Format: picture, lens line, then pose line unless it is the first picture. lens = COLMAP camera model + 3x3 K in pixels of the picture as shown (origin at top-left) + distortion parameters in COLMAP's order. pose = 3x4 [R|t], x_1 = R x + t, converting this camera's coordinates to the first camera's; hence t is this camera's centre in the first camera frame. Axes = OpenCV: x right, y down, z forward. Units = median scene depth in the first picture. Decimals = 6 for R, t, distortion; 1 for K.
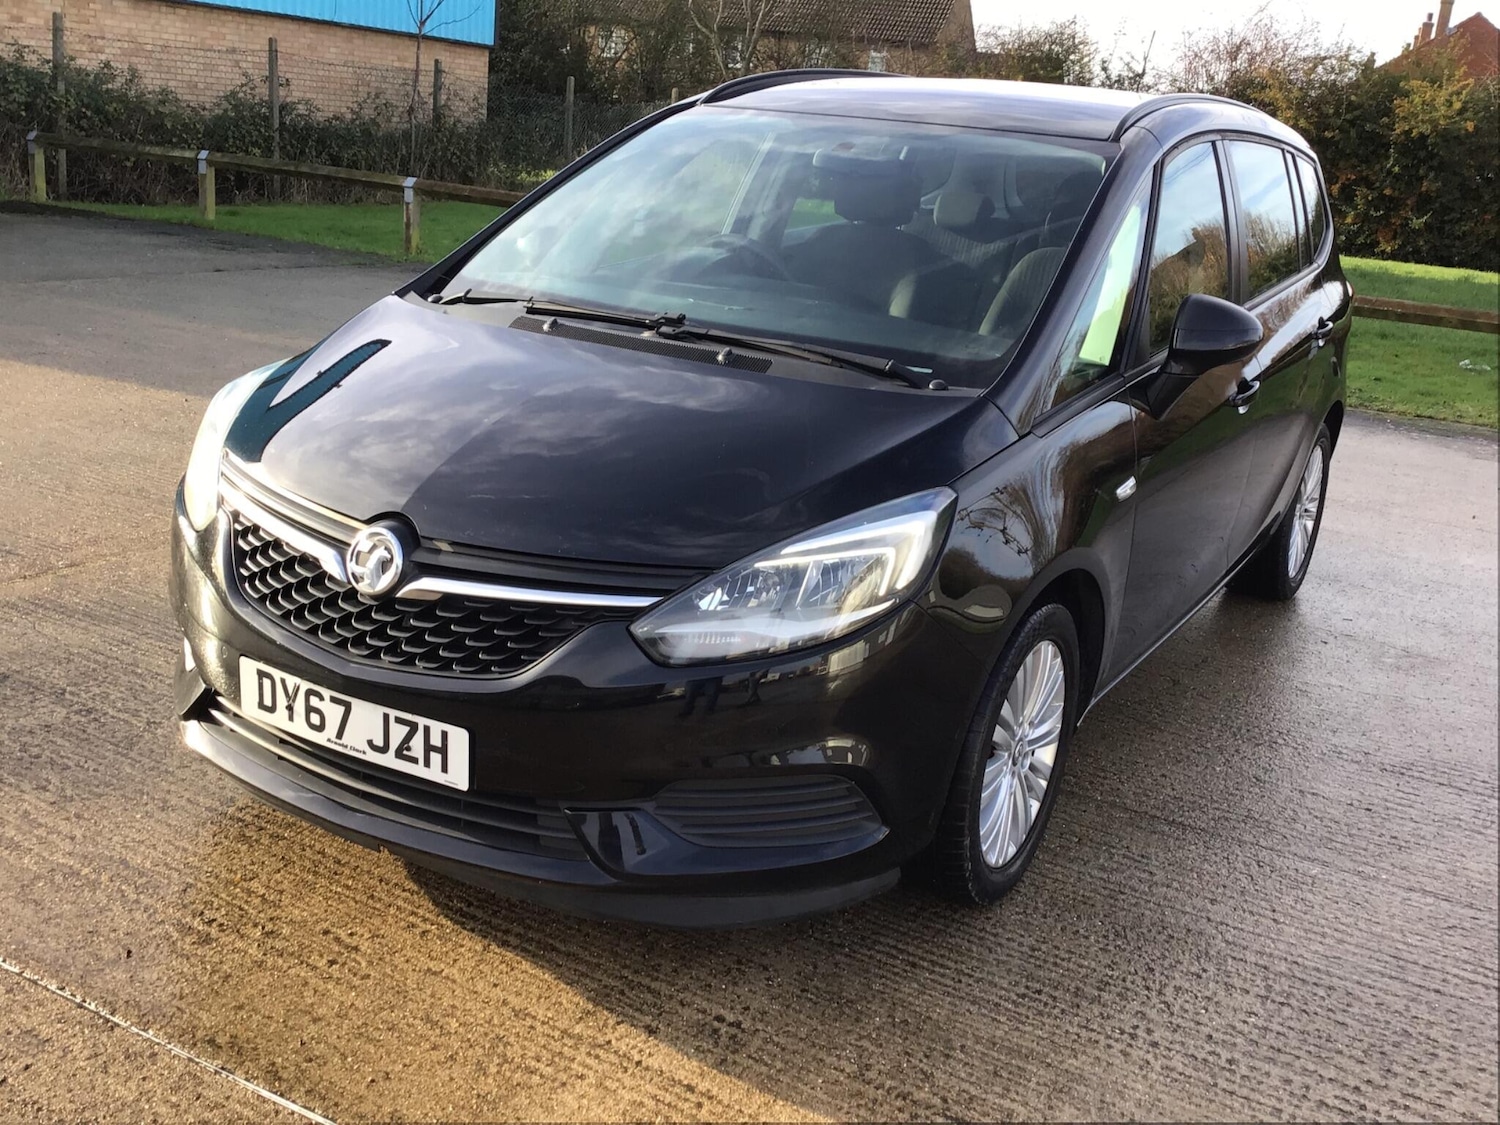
lens RADIAL K [[1580.1, 0, 729.4], [0, 1580.1, 557.1], [0, 0, 1]] dist [0.057874, 0.000000]
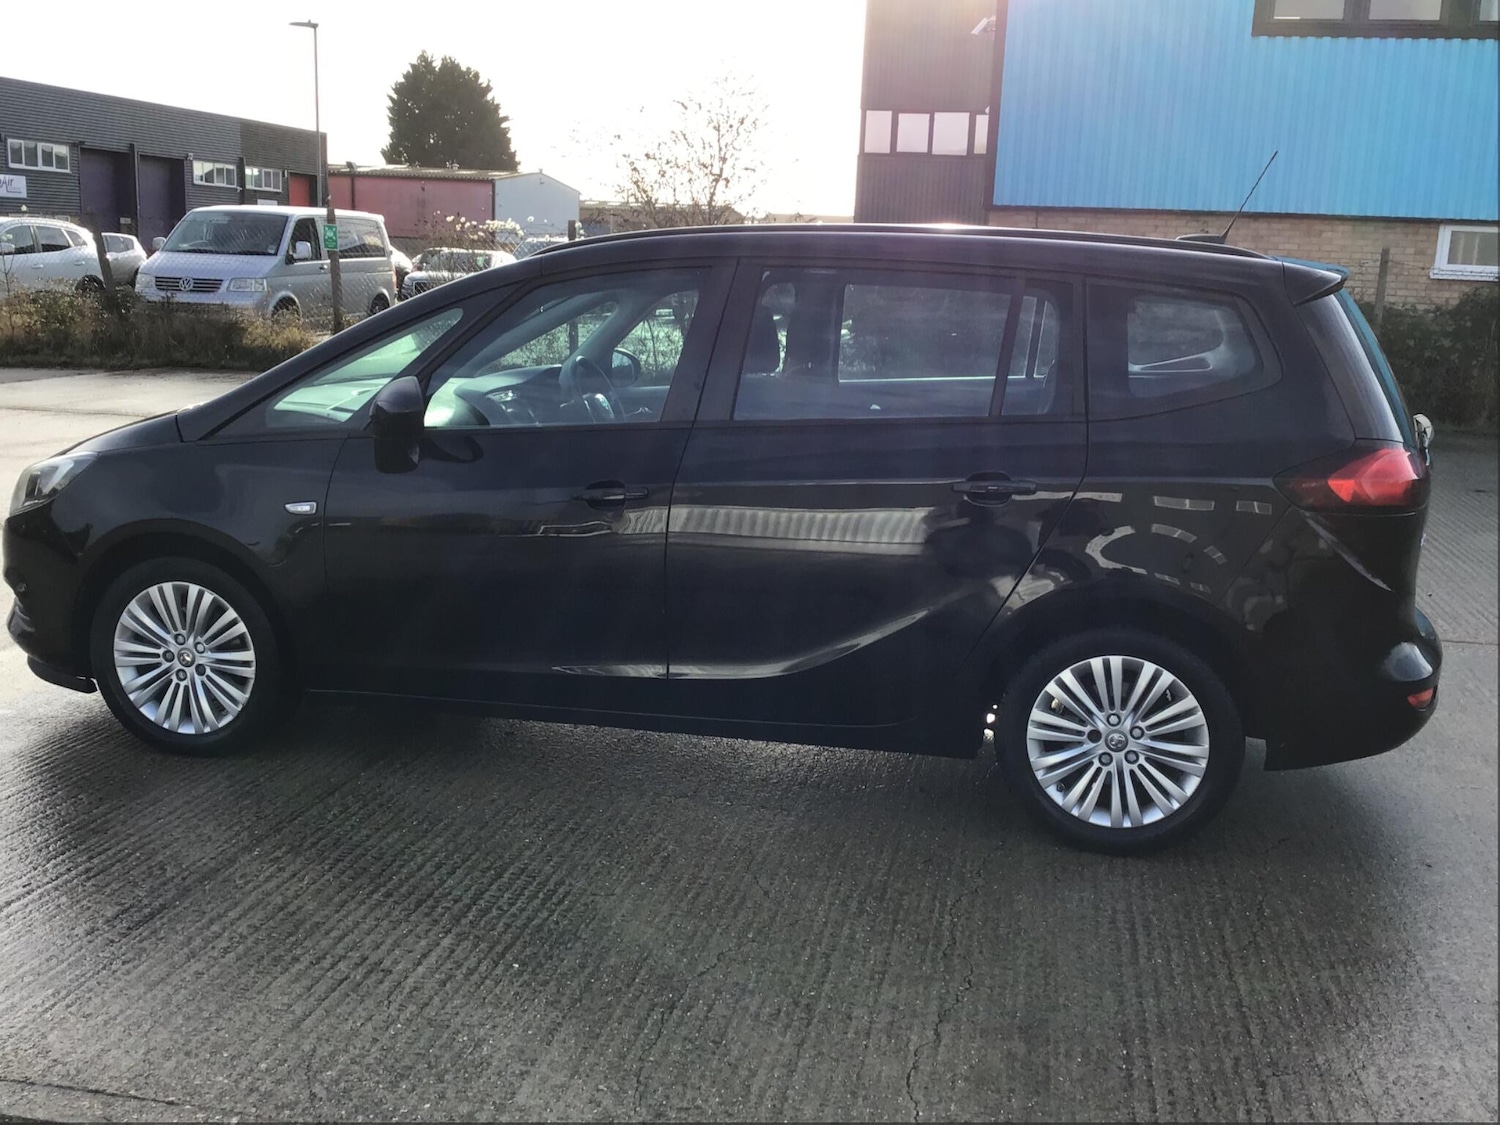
lens RADIAL K [[1577.9, 0, 754.7], [0, 1577.9, 568.6], [0, 0, 1]] dist [0.062992, 0.000000]
pose [[0.285341, 0.110463, -0.952039, 1.723139], [-0.270146, 0.962330, 0.030690, -0.145535], [0.919566, 0.248432, 0.304433, 1.003631]]
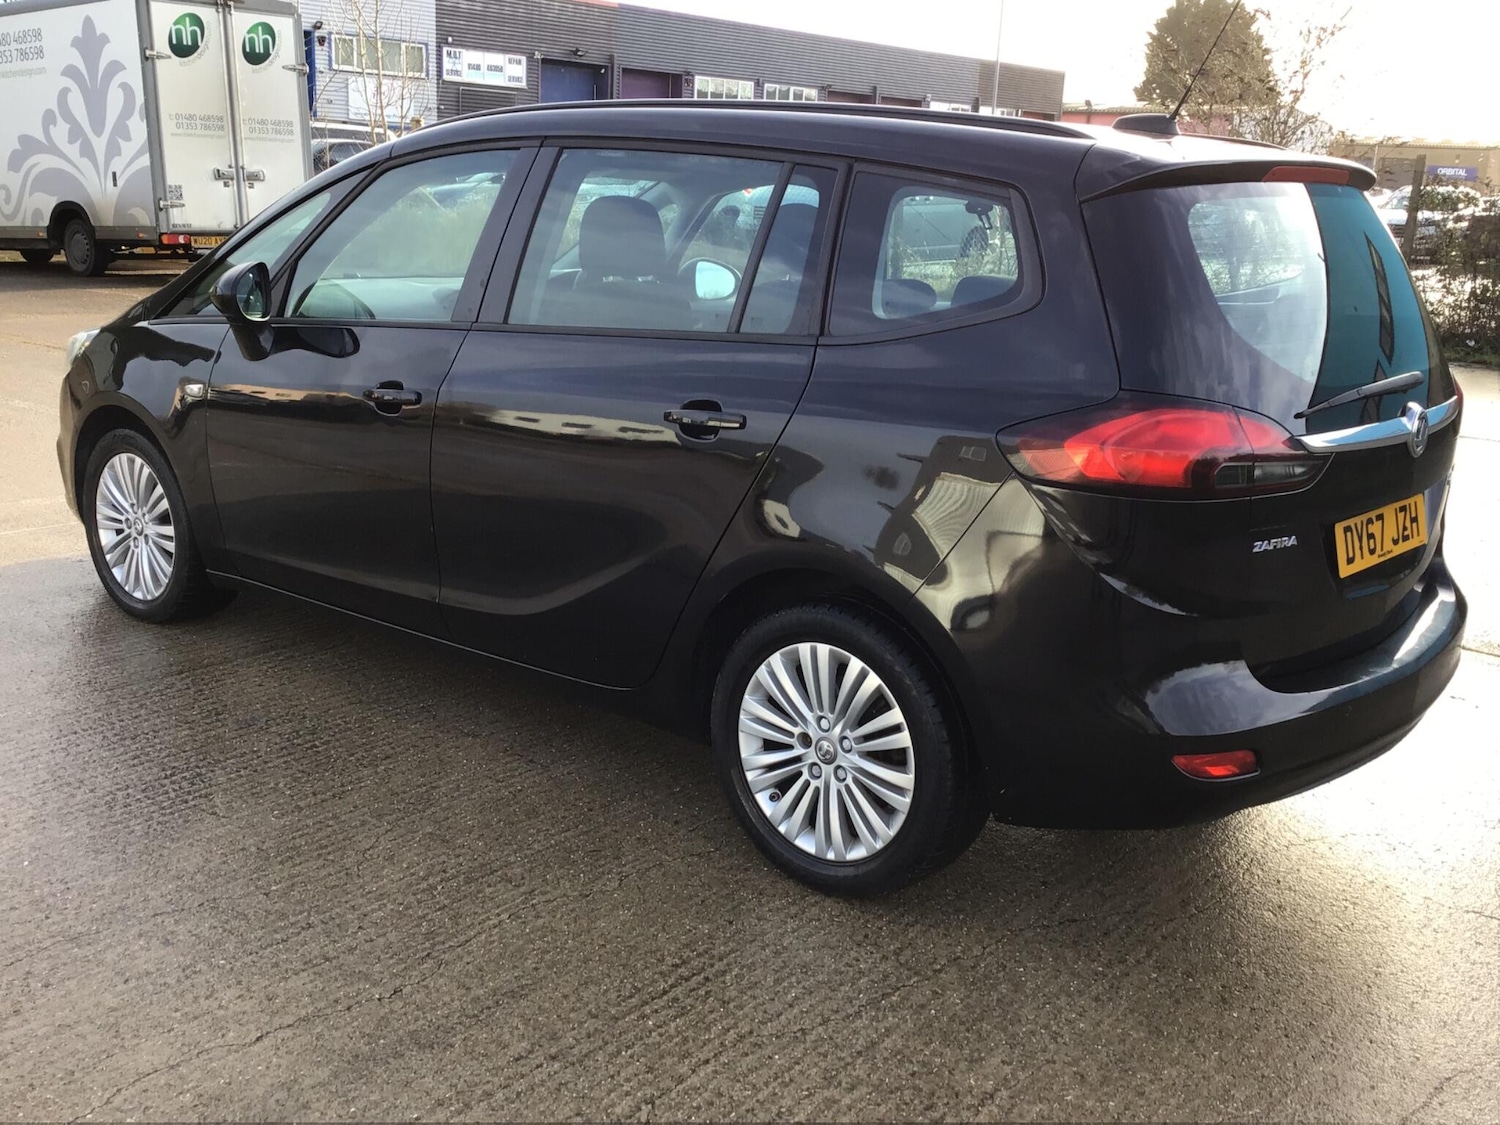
lens RADIAL K [[1580.1, 0, 754.2], [0, 1580.1, 568.4], [0, 0, 1]] dist [0.057874, 0.000000]
pose [[-0.176625, 0.149517, -0.972856, 1.575509], [-0.329615, 0.922341, 0.201596, -0.346658], [0.927447, 0.356274, -0.113626, 1.727441]]
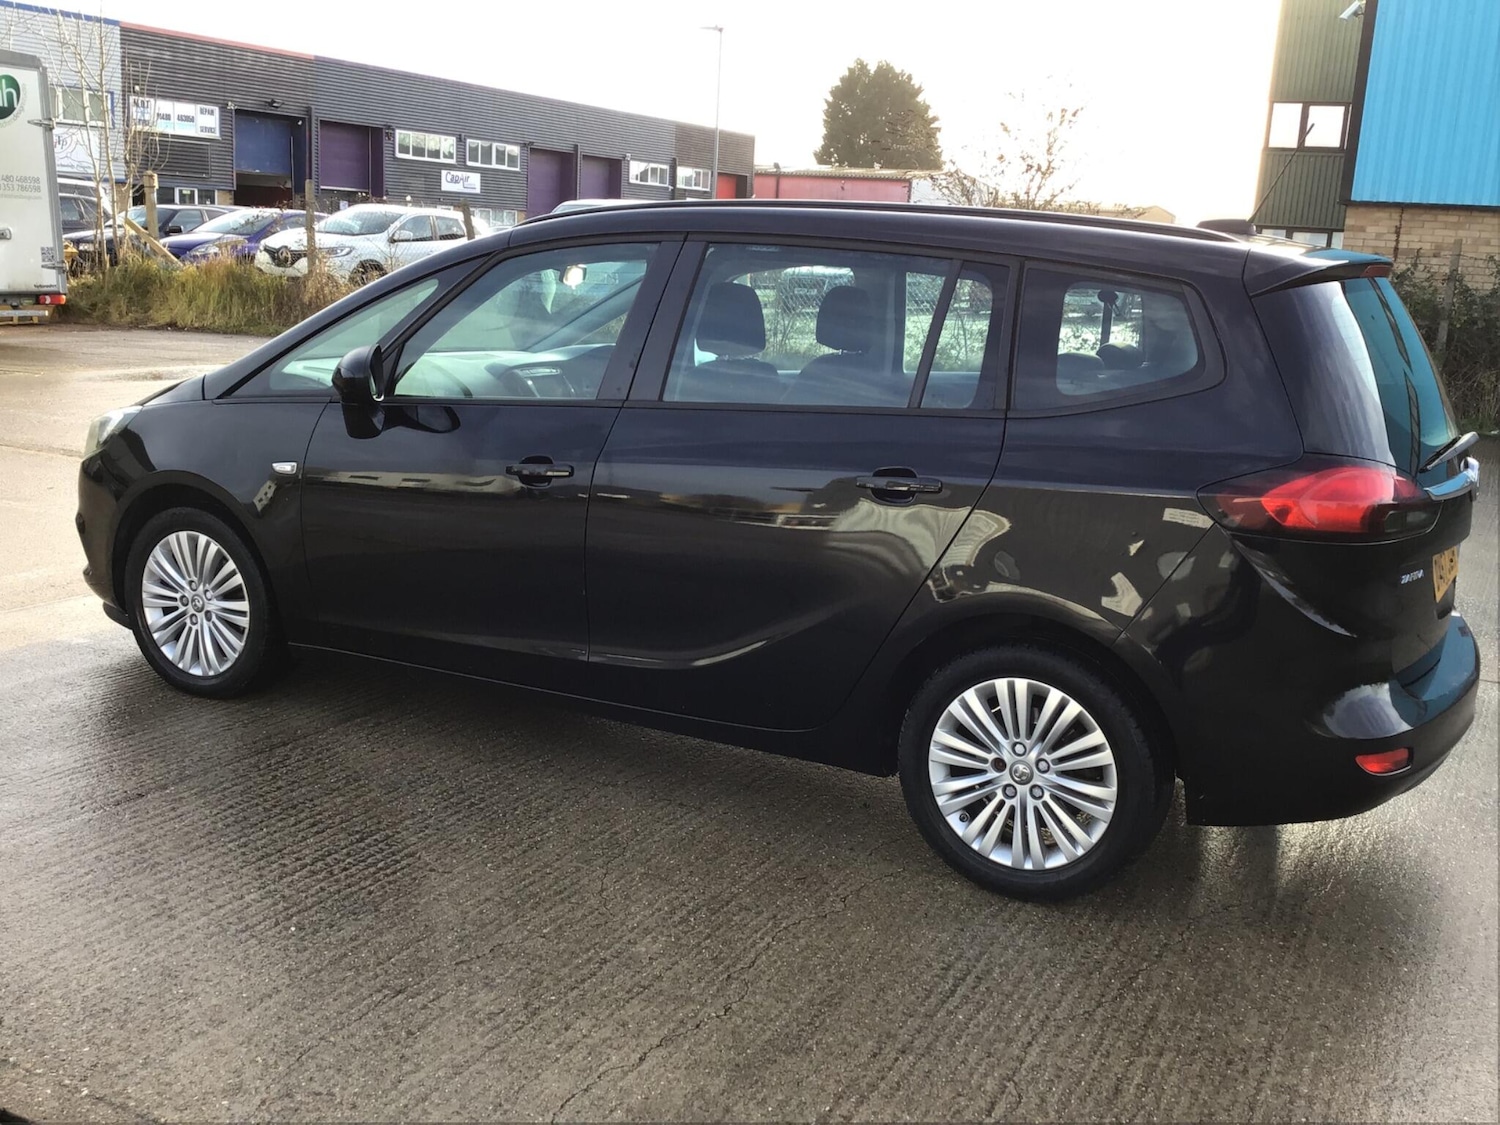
lens RADIAL K [[1580.1, 0, 752.8], [0, 1580.1, 562.7], [0, 0, 1]] dist [0.057874, 0.000000]
pose [[0.020174, 0.117995, -0.992809, 1.723013], [-0.322177, 0.940808, 0.105268, -0.252810], [0.946464, 0.317737, 0.056995, 1.398378]]
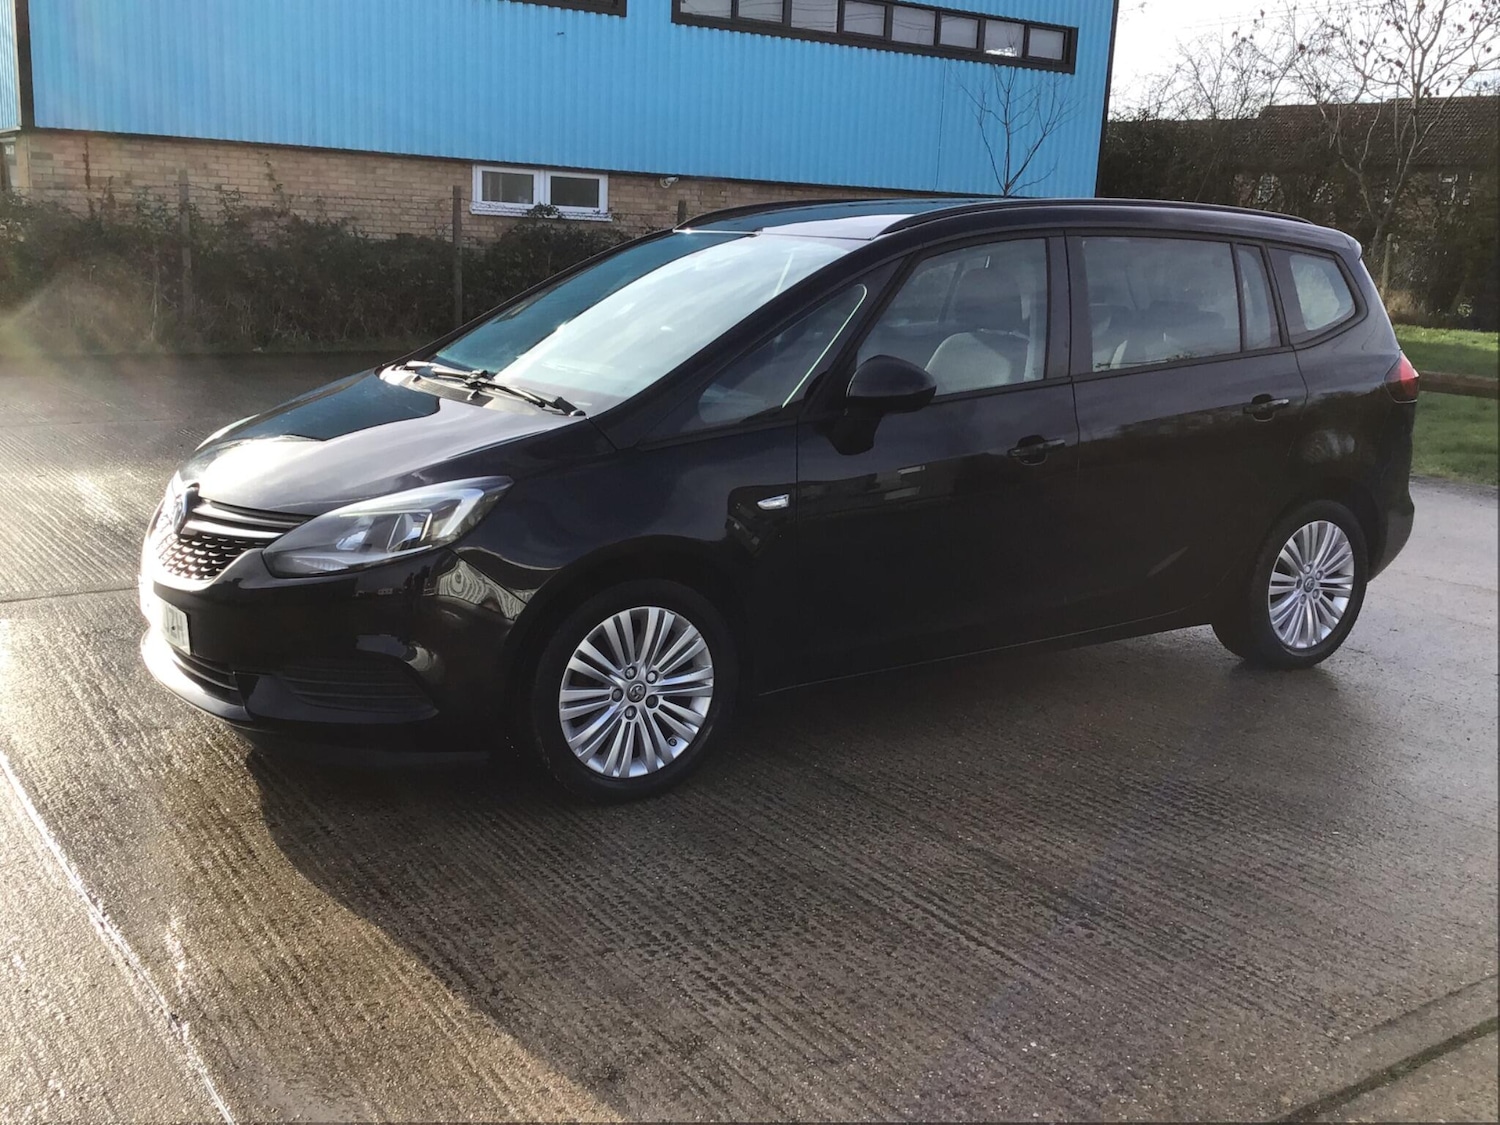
lens RADIAL K [[1580.1, 0, 751.6], [0, 1580.1, 557.6], [0, 0, 1]] dist [0.057874, 0.000000]
pose [[0.892022, 0.038495, -0.450349, 0.843715], [-0.082047, 0.993604, -0.077581, 0.104786], [0.444482, 0.106154, 0.889476, -0.133592]]
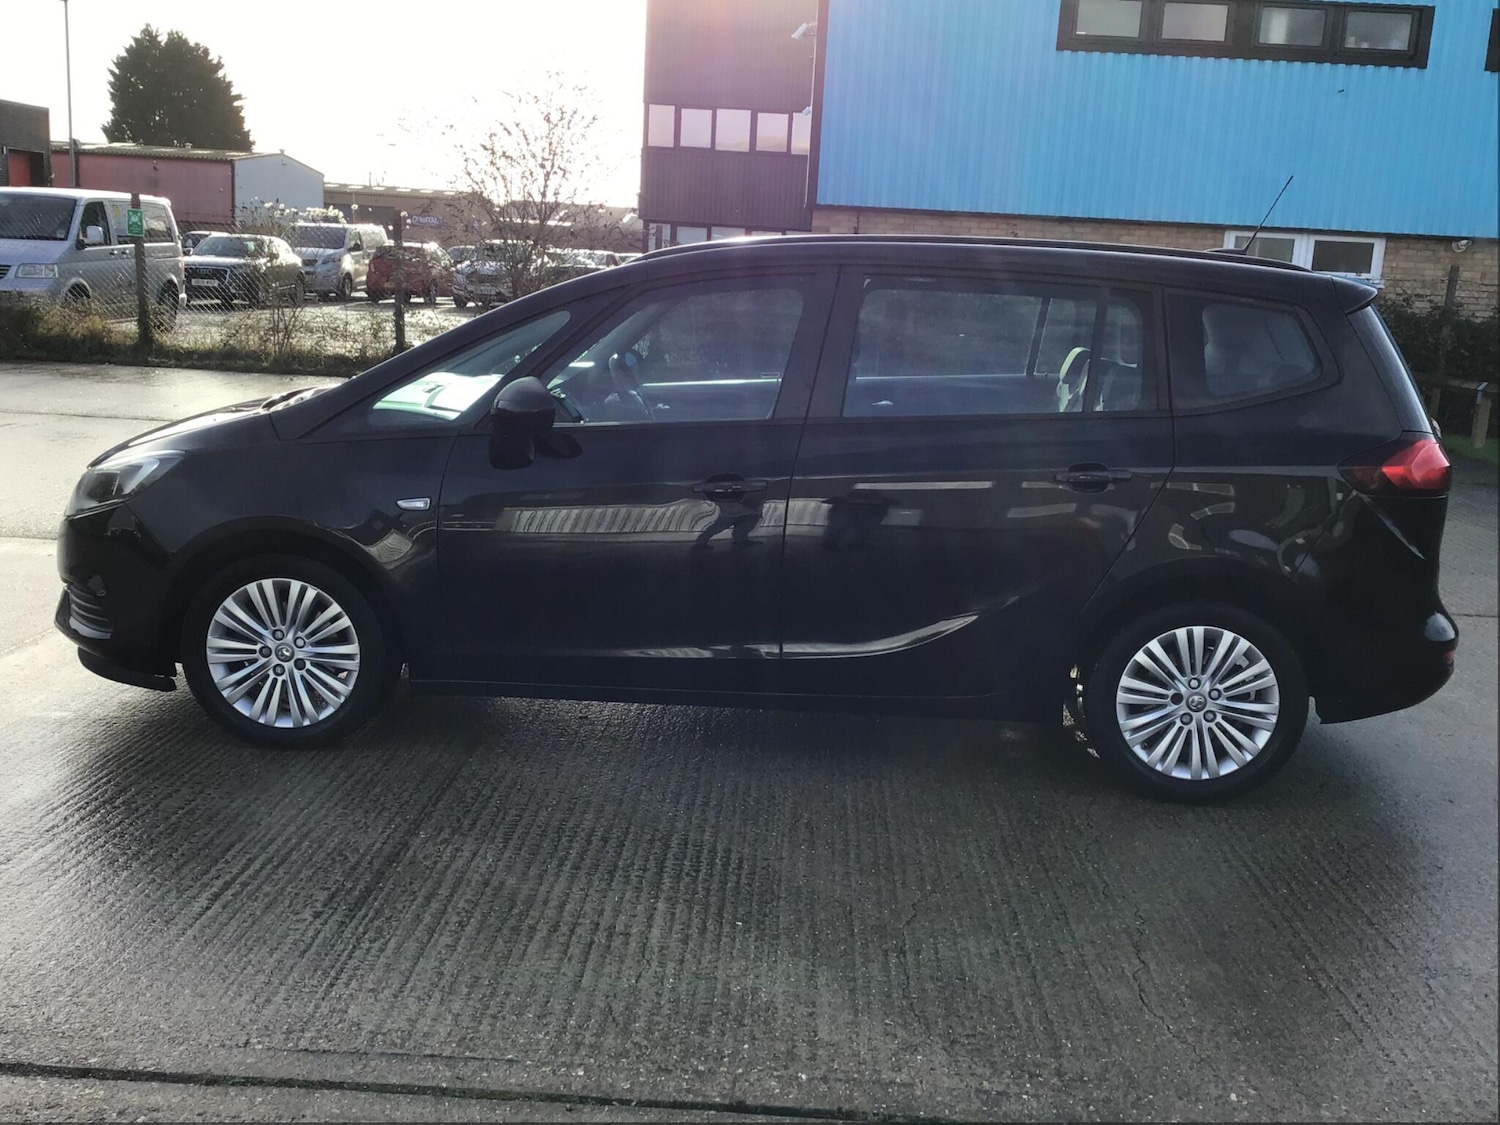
lens RADIAL K [[1577.9, 0, 754.2], [0, 1577.9, 565.8], [0, 0, 1]] dist [0.062992, 0.000000]
pose [[0.437084, 0.107169, -0.893013, 1.694484], [-0.253719, 0.967244, -0.008105, -0.057567], [0.862893, 0.230117, 0.449957, 0.679816]]
